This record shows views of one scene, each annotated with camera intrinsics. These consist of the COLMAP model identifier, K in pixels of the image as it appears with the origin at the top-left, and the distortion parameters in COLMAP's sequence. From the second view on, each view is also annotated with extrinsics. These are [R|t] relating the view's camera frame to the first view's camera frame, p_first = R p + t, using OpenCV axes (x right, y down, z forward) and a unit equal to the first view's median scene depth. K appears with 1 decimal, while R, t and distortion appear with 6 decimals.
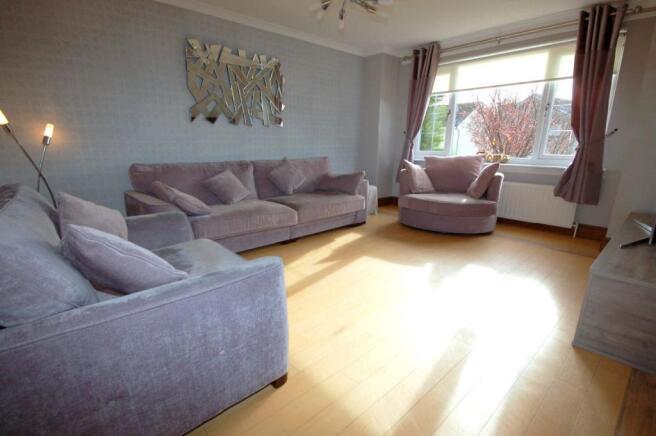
lens RADIAL K [[295.4, 0, 328.0], [0, 295.4, 218.0], [0, 0, 1]] dist [-0.000470, -0.000405]
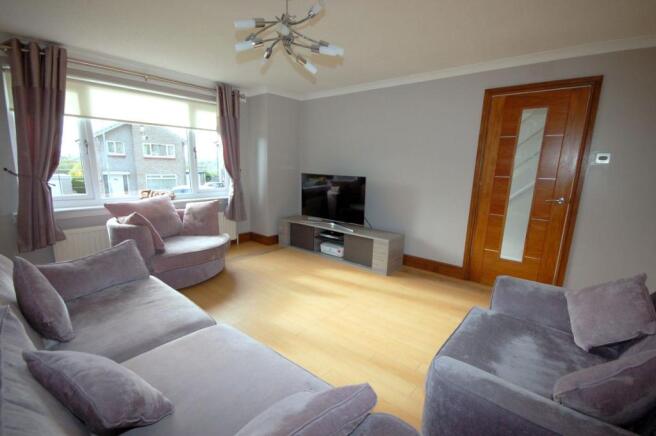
lens RADIAL K [[295.4, 0, 328.0], [0, 295.4, 218.0], [0, 0, 1]] dist [-0.000470, -0.000405]
pose [[-0.094227, -0.178735, 0.979375, -0.528250], [0.241553, 0.950251, 0.196660, -0.225471], [-0.965802, 0.255102, -0.046365, 0.620315]]
